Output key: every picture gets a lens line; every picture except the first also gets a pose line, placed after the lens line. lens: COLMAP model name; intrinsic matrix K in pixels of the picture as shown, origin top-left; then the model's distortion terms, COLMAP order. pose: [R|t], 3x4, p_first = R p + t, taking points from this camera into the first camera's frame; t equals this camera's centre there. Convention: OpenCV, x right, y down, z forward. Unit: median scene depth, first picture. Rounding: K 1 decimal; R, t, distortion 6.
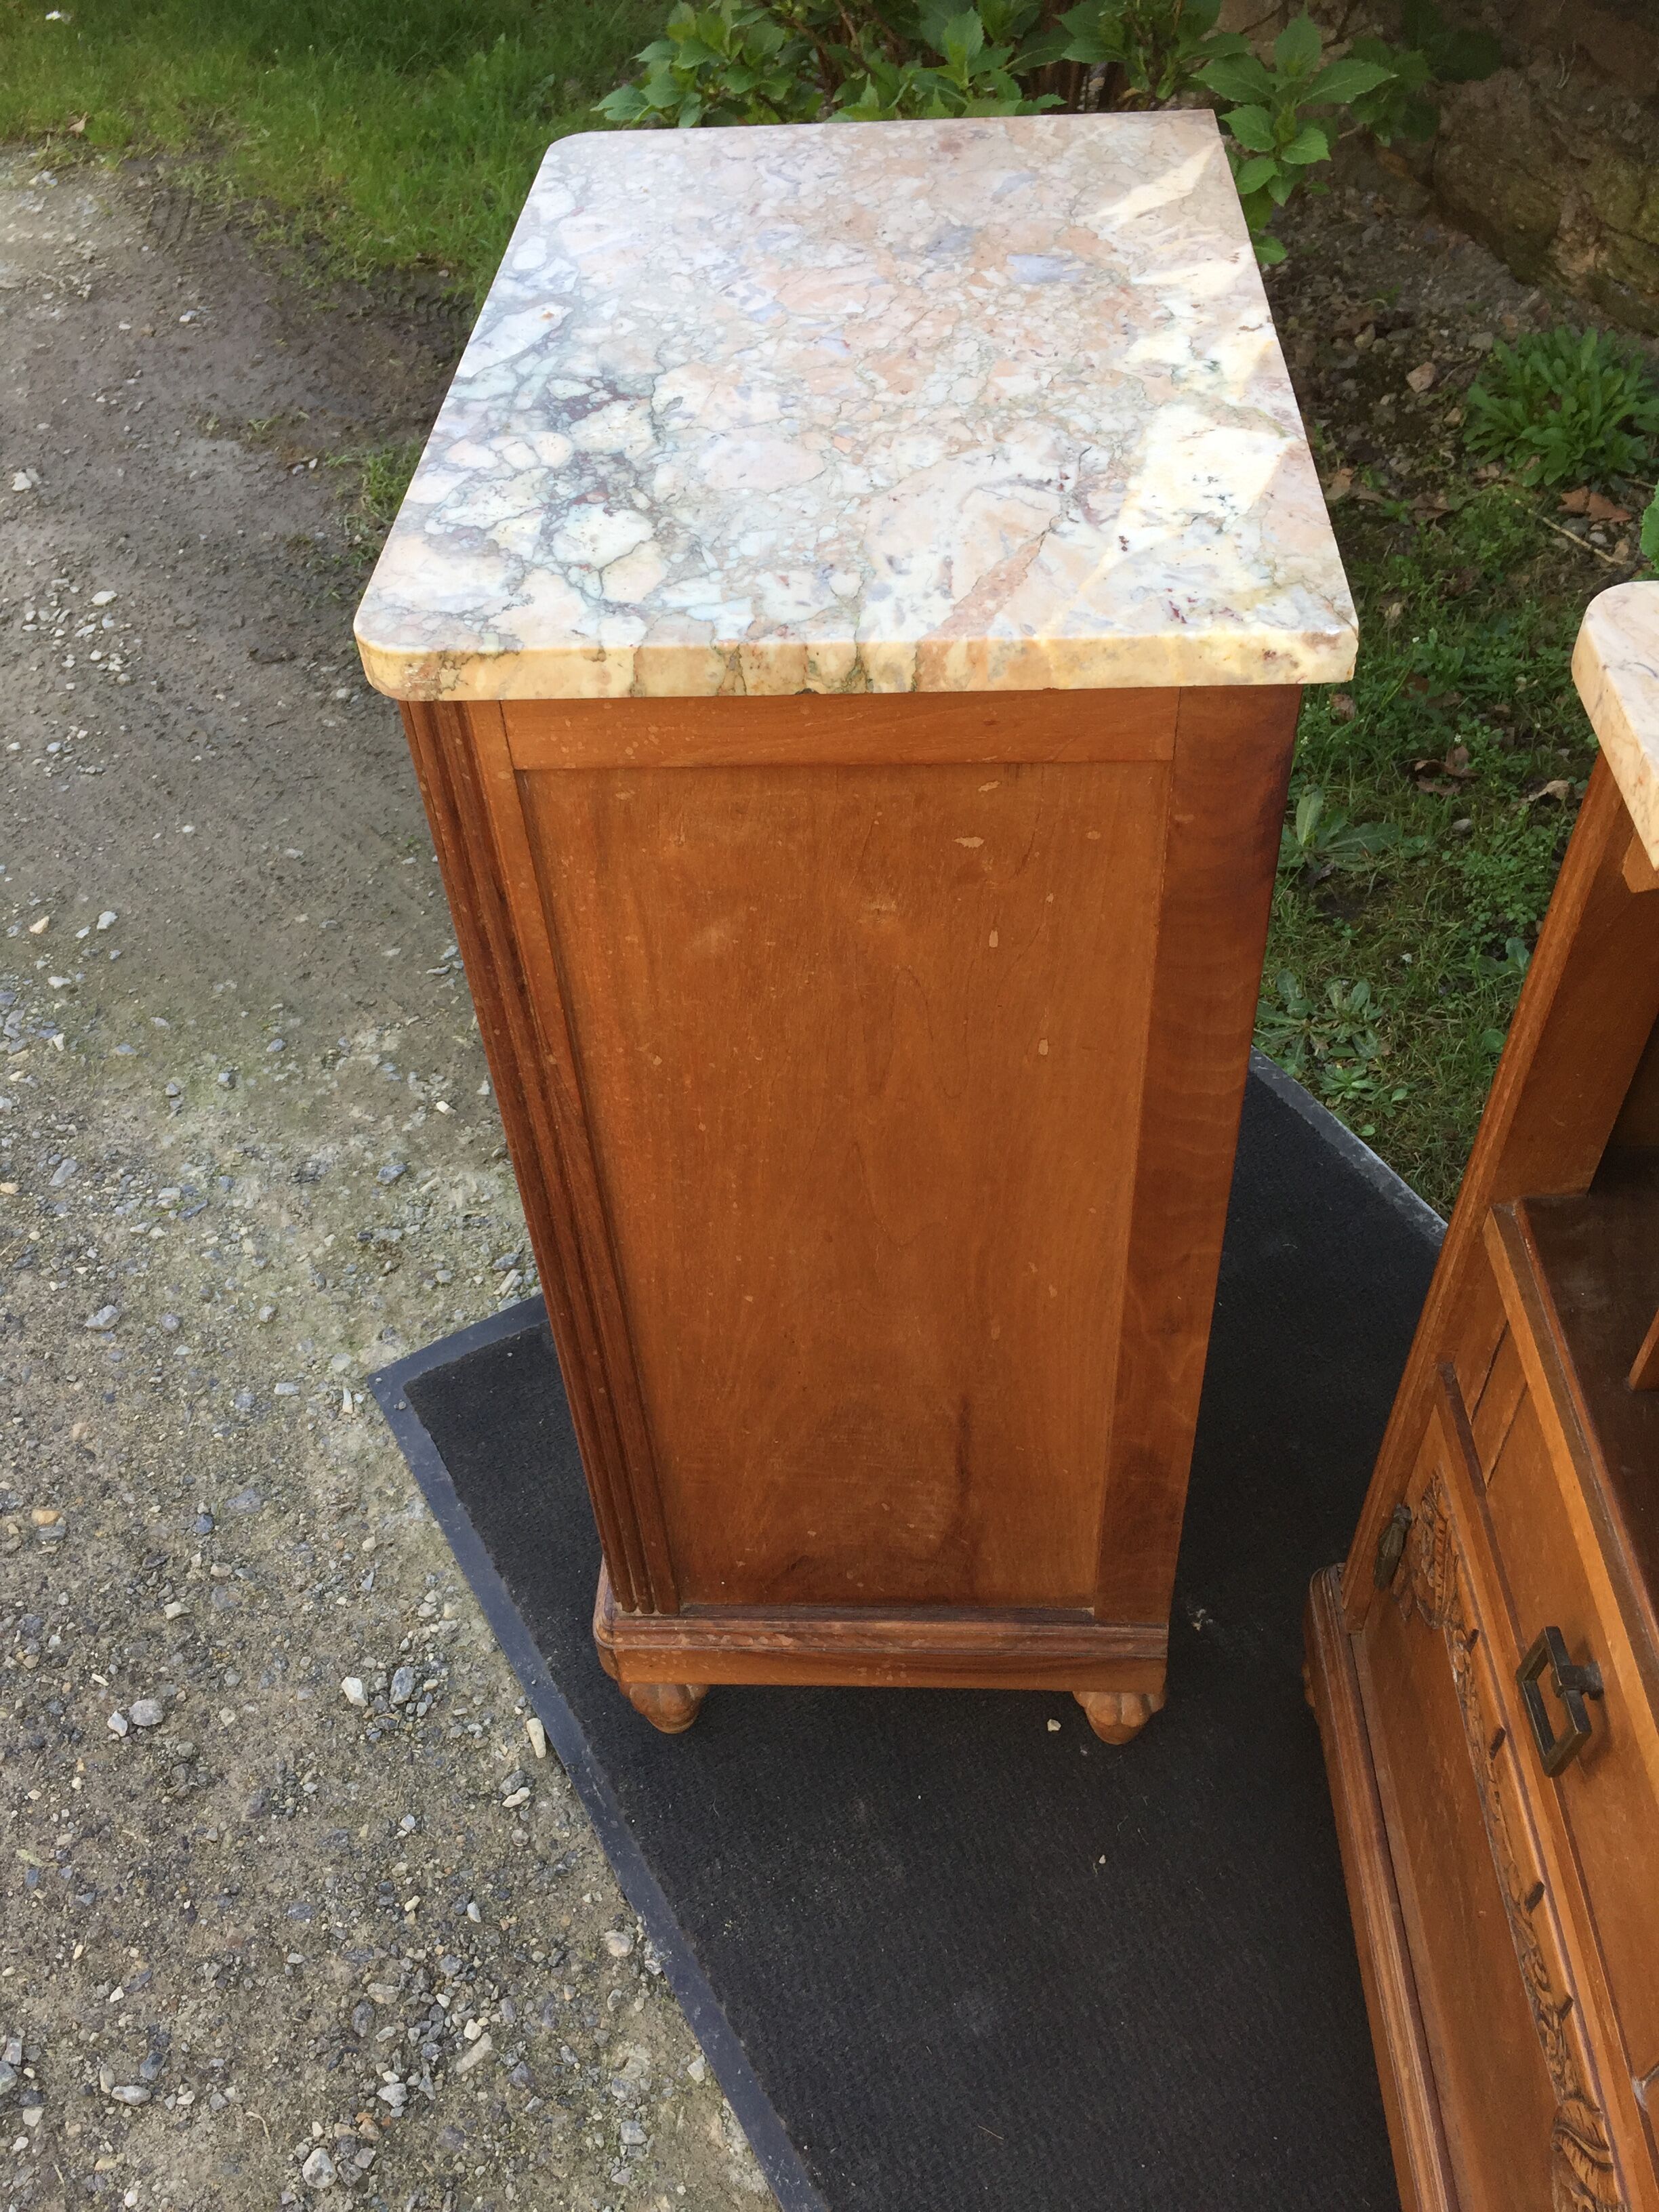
lens RADIAL K [[1896.5, 0, 828.1], [0, 1896.5, 1110.6], [0, 0, 1]] dist [0.078640, -0.106188]
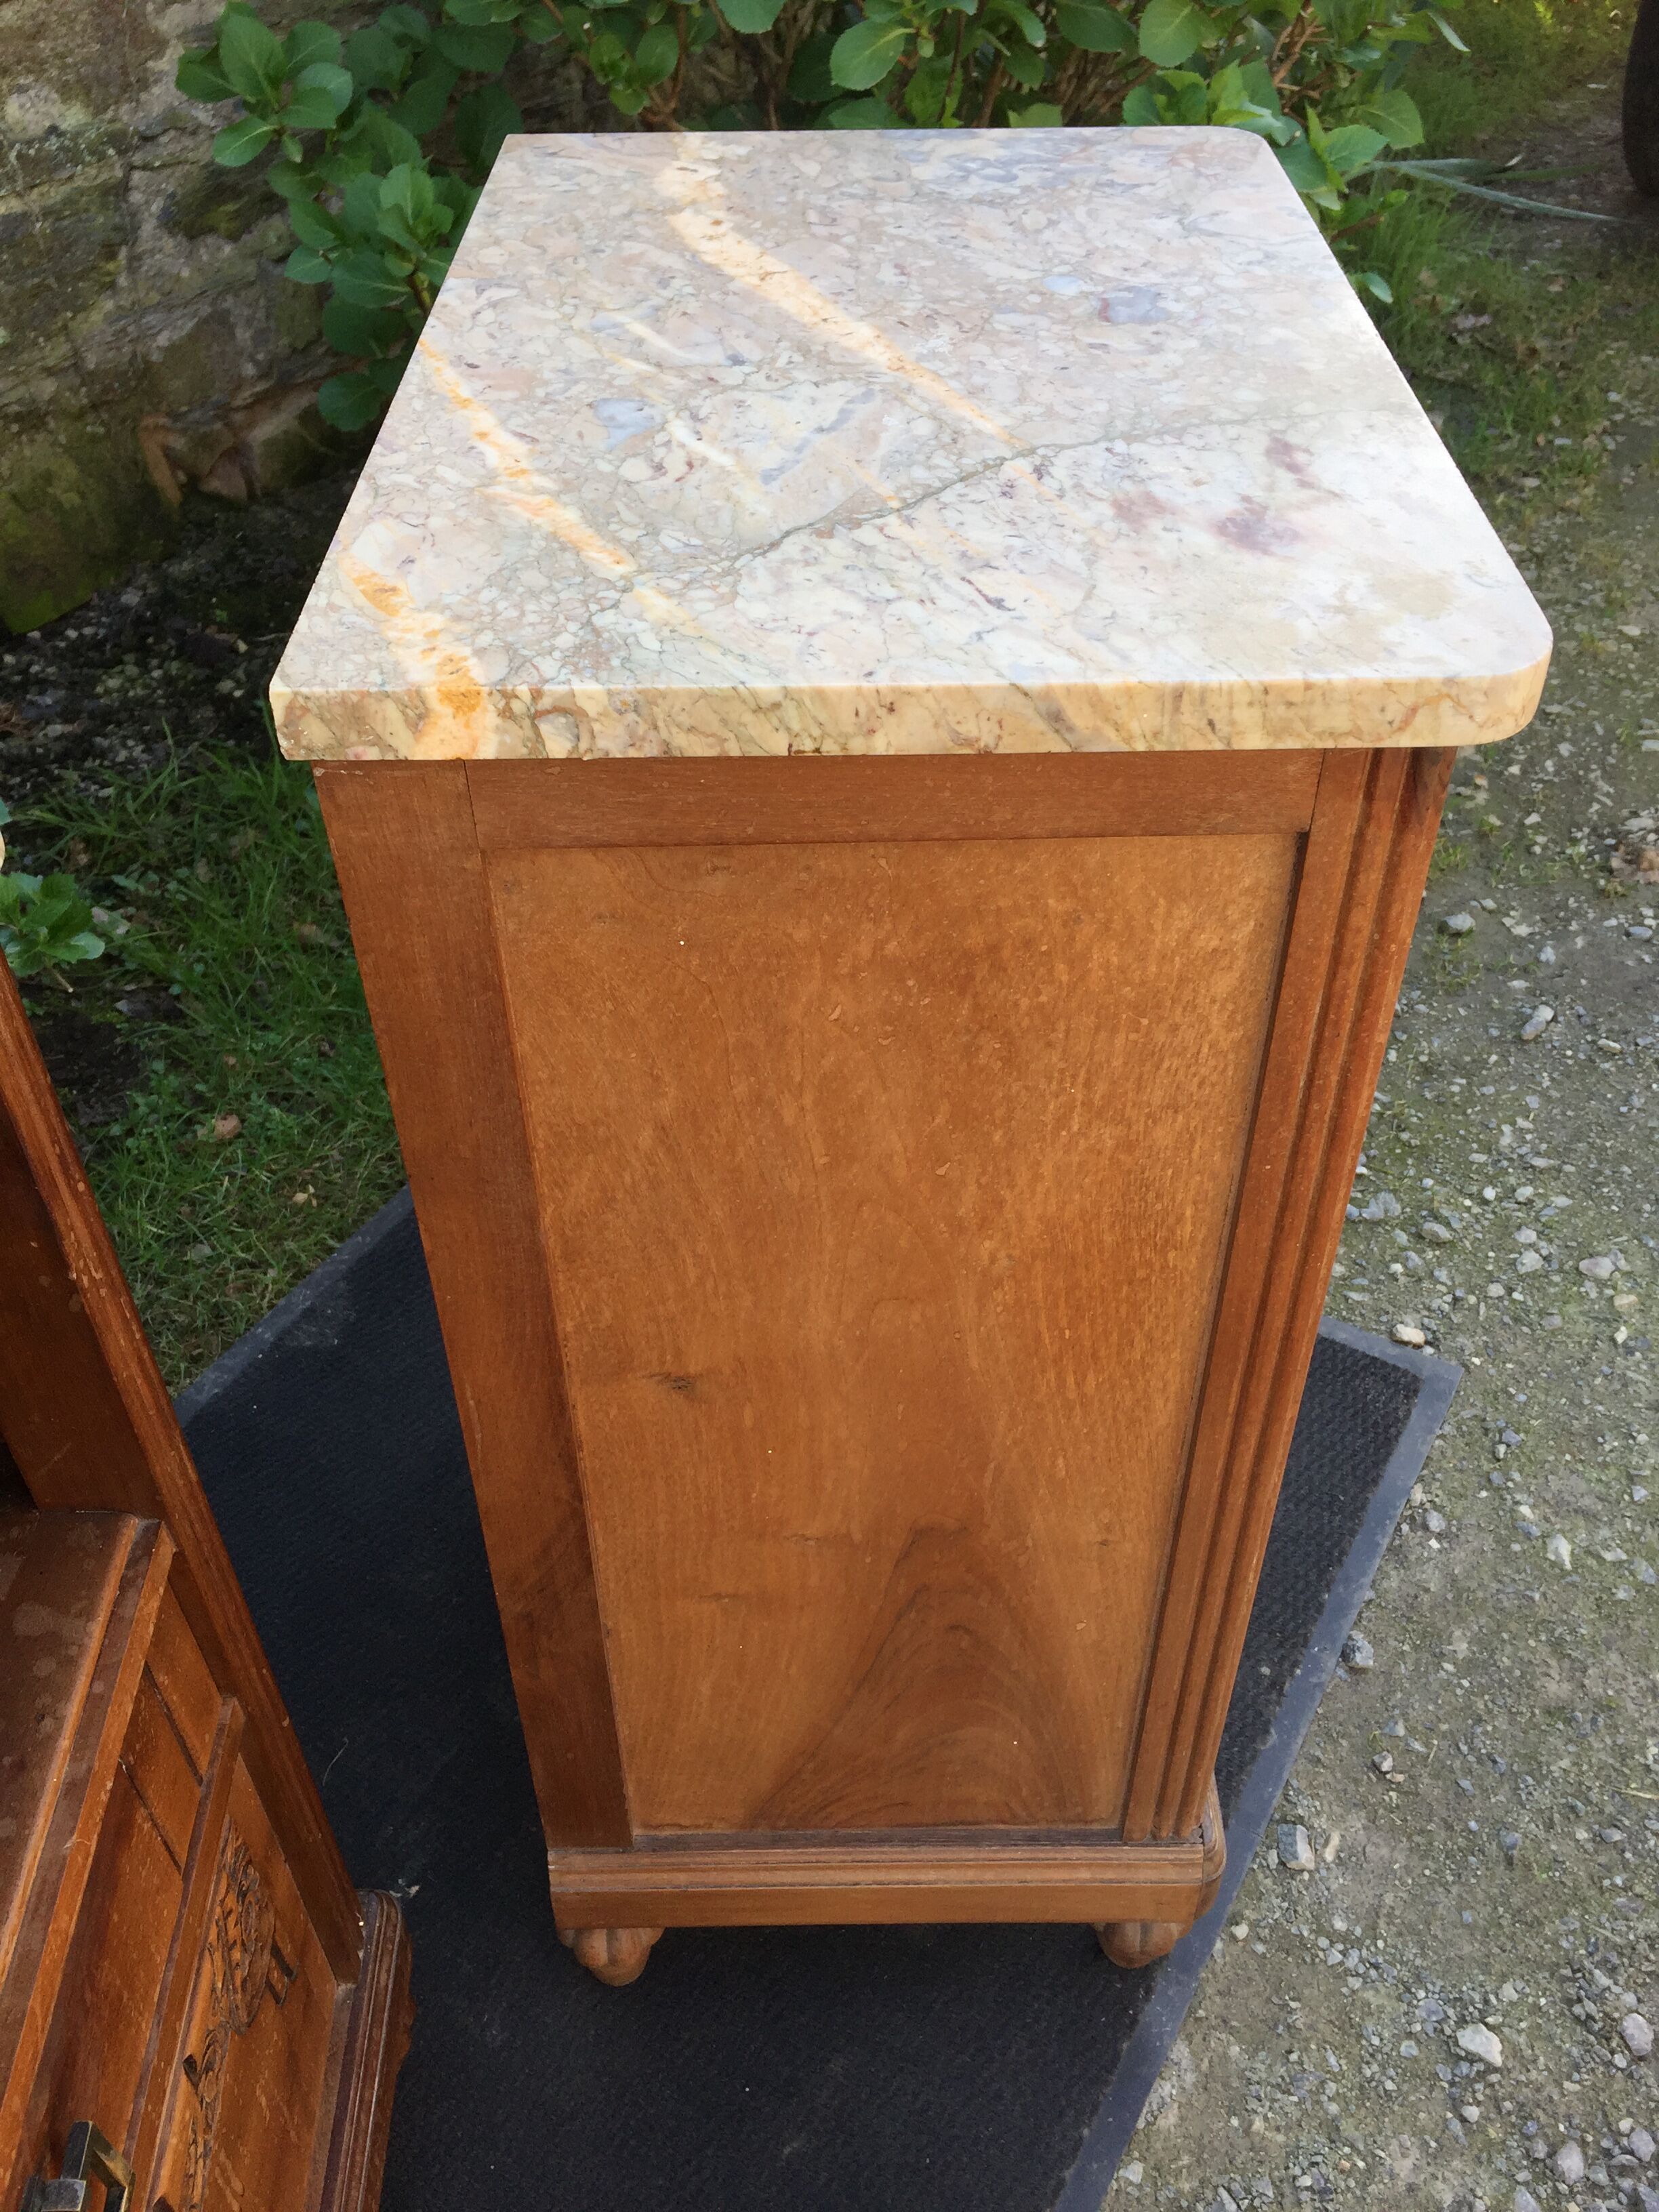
lens RADIAL K [[1896.5, 0, 847.1], [0, 1896.5, 1107.3], [0, 0, 1]] dist [0.078640, -0.106188]
pose [[-0.494265, -0.573184, 0.653576, -0.296842], [0.648891, 0.257043, 0.716149, -0.352126], [-0.578483, 0.778067, 0.244887, 0.457042]]
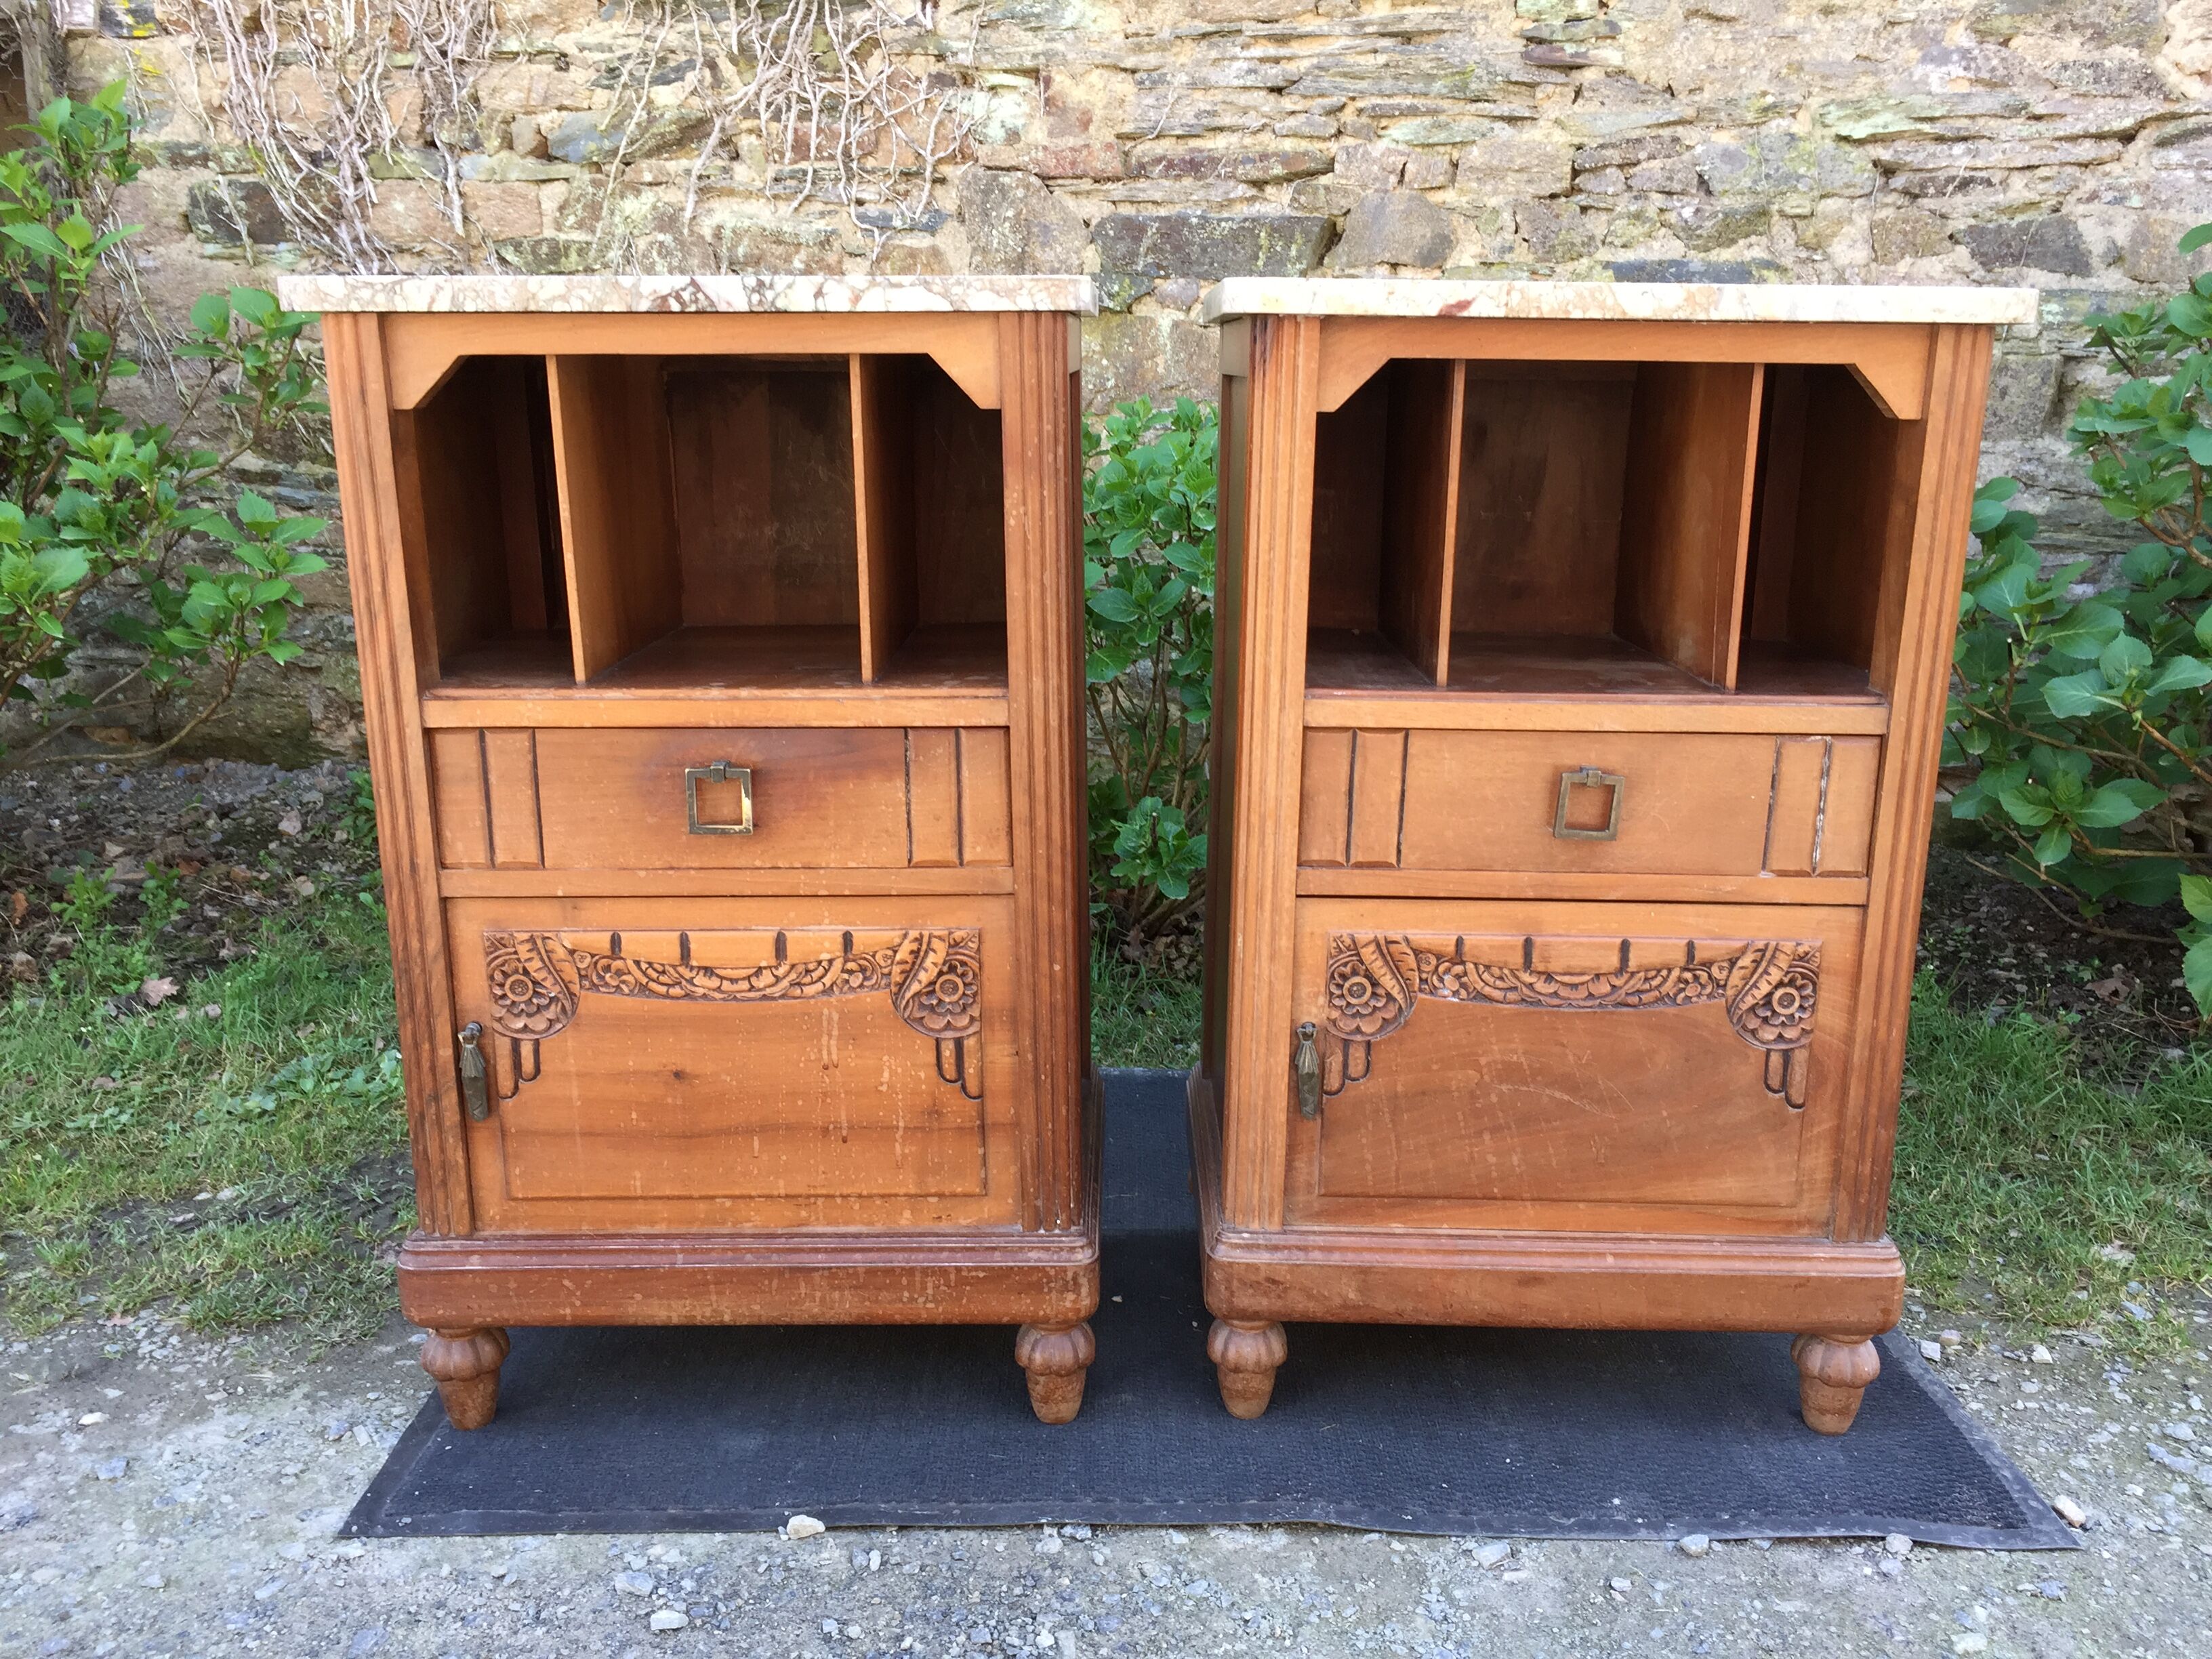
lens RADIAL K [[1896.5, 0, 1108.9], [0, 1896.5, 820.1], [0, 0, 1]] dist [0.078640, -0.106188]
pose [[0.500398, -0.190859, 0.844497, -0.958990], [0.616334, 0.763560, -0.192635, 0.354888], [-0.608058, 0.616887, 0.499717, 0.174665]]
